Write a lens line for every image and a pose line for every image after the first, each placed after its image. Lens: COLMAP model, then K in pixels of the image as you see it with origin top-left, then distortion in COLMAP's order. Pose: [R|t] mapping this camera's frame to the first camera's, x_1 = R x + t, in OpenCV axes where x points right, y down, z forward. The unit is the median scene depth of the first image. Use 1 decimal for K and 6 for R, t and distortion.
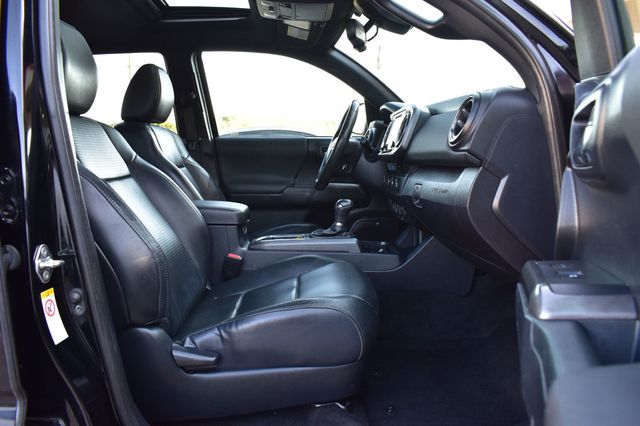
lens RADIAL K [[495.6, 0, 321.5], [0, 495.6, 210.2], [0, 0, 1]] dist [-0.082287, 0.002135]
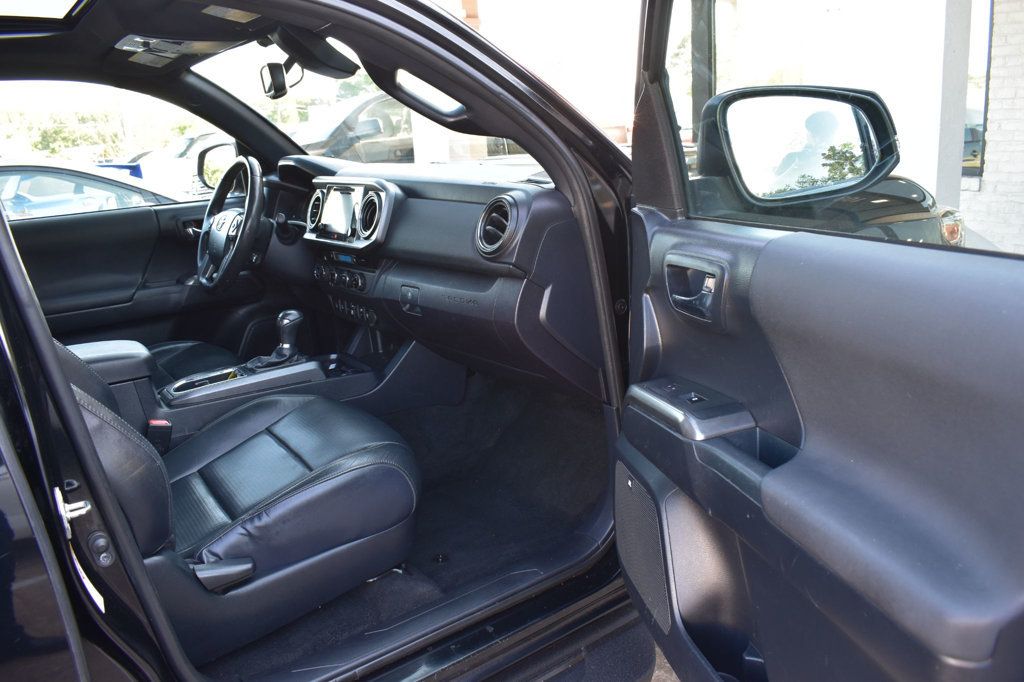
lens RADIAL K [[792.9, 0, 513.0], [0, 792.9, 339.0], [0, 0, 1]] dist [-0.082287, 0.002135]
pose [[0.837052, -0.182112, 0.515925, -0.311532], [0.118690, 0.980964, 0.153696, -0.132580], [-0.534094, -0.067417, 0.842733, -0.168554]]
